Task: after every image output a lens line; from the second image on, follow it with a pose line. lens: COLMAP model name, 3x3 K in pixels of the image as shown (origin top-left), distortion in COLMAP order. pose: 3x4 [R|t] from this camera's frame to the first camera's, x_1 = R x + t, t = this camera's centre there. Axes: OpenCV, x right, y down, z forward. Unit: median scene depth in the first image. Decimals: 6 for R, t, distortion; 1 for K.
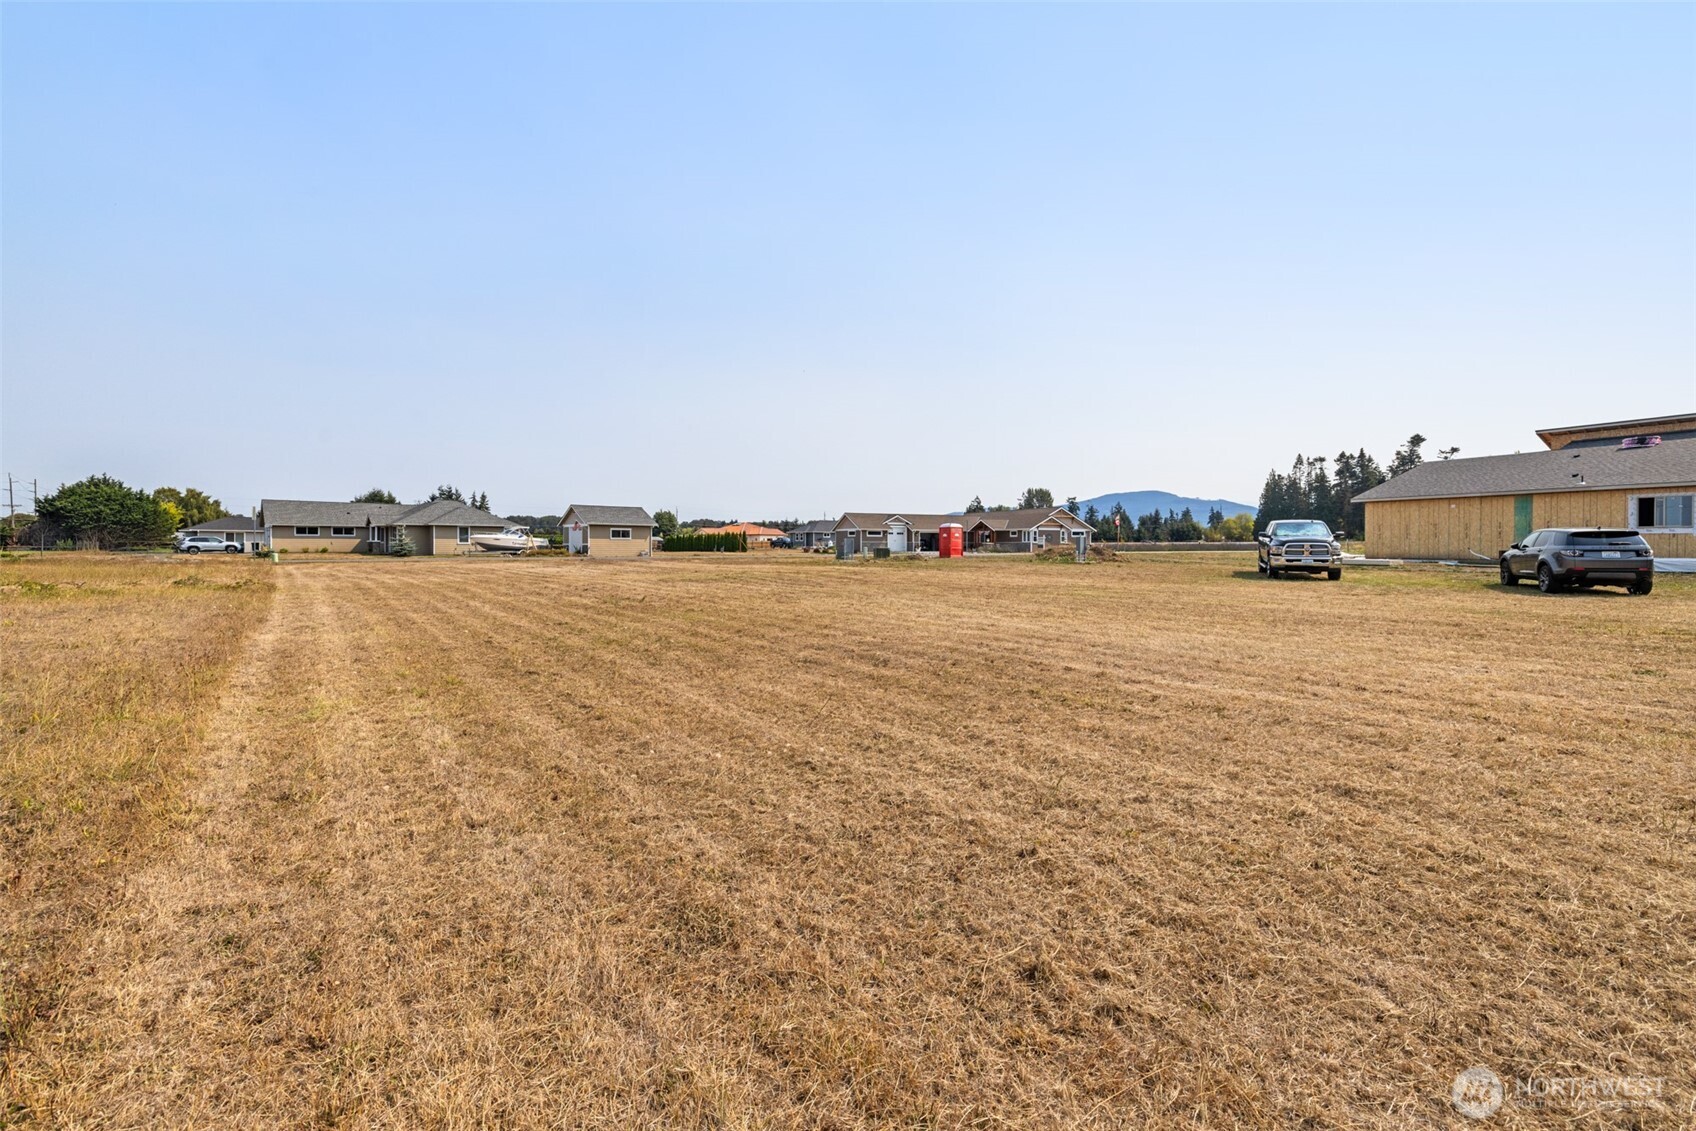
lens RADIAL K [[738.9, 0, 843.0], [0, 738.9, 554.7], [0, 0, 1]] dist [0.007373, -0.002333]
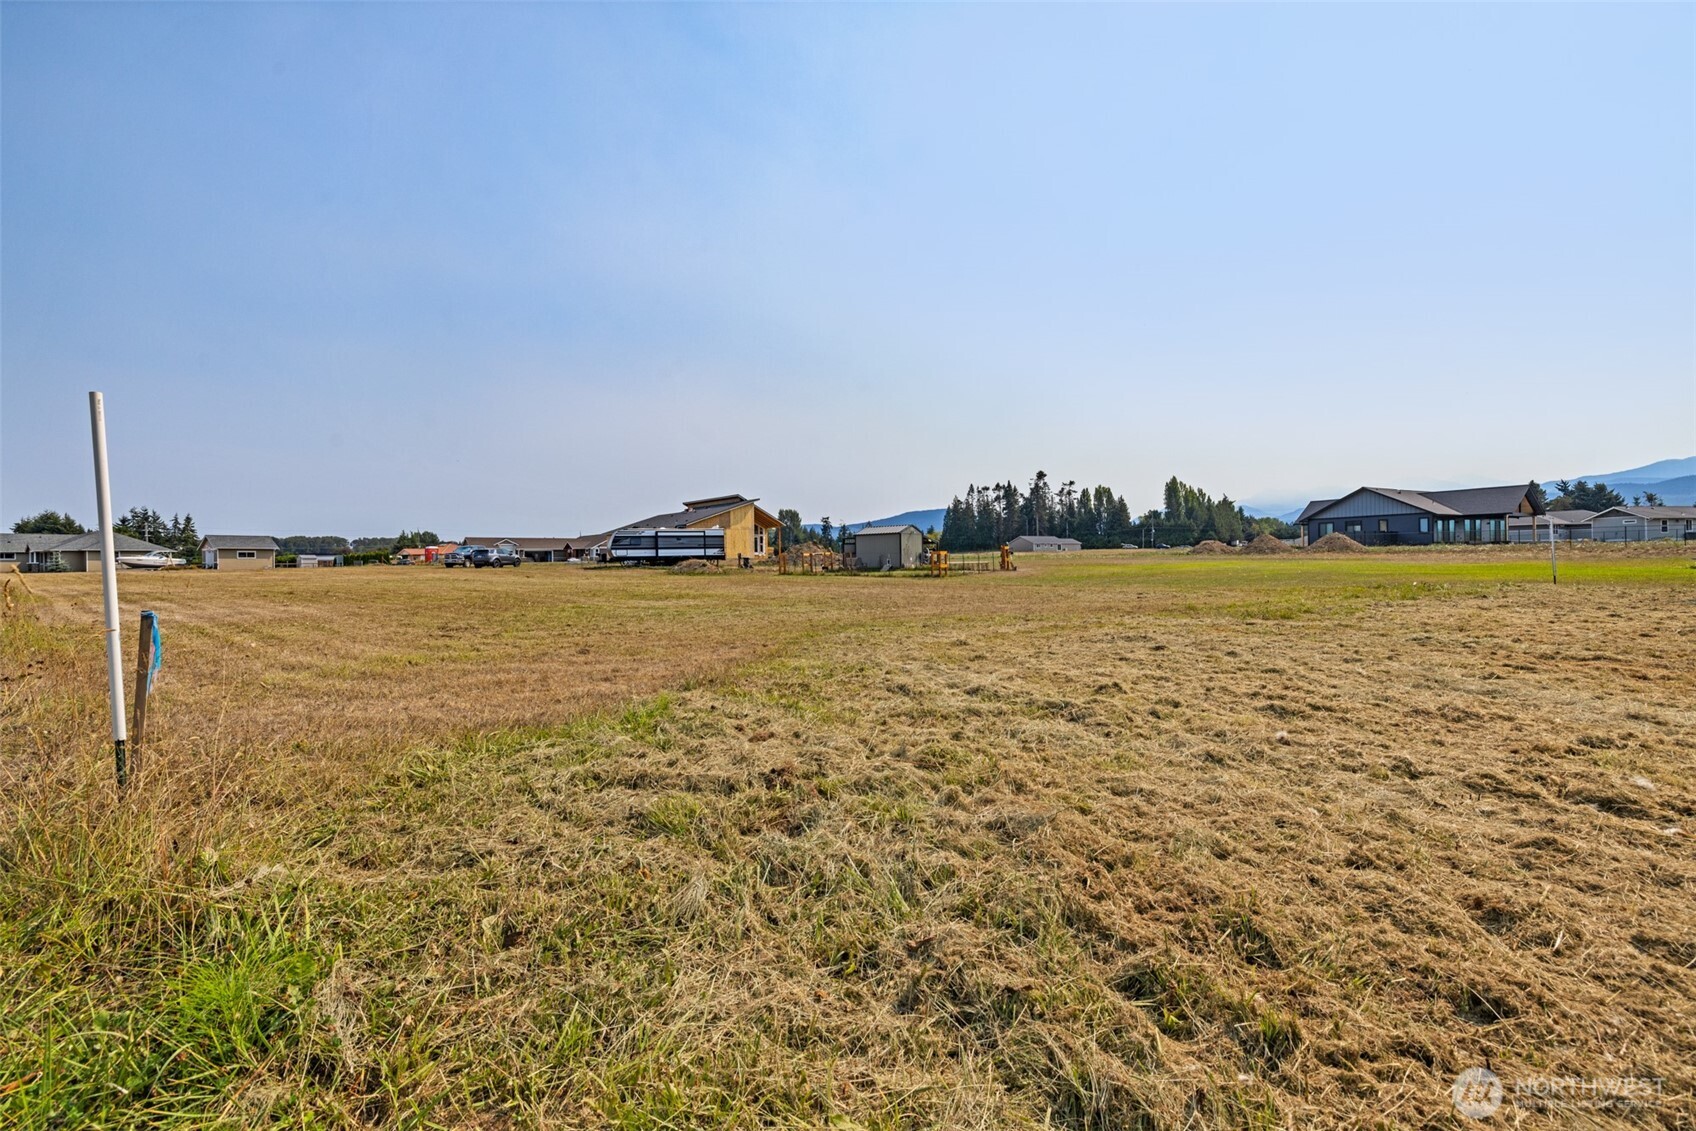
lens RADIAL K [[738.9, 0, 841.5], [0, 738.9, 565.9], [0, 0, 1]] dist [0.007373, -0.002333]
pose [[0.968371, -0.017579, 0.248894, 0.111388], [0.019902, 0.999779, -0.006821, 0.006339], [-0.248719, 0.011559, 0.968507, -0.165537]]
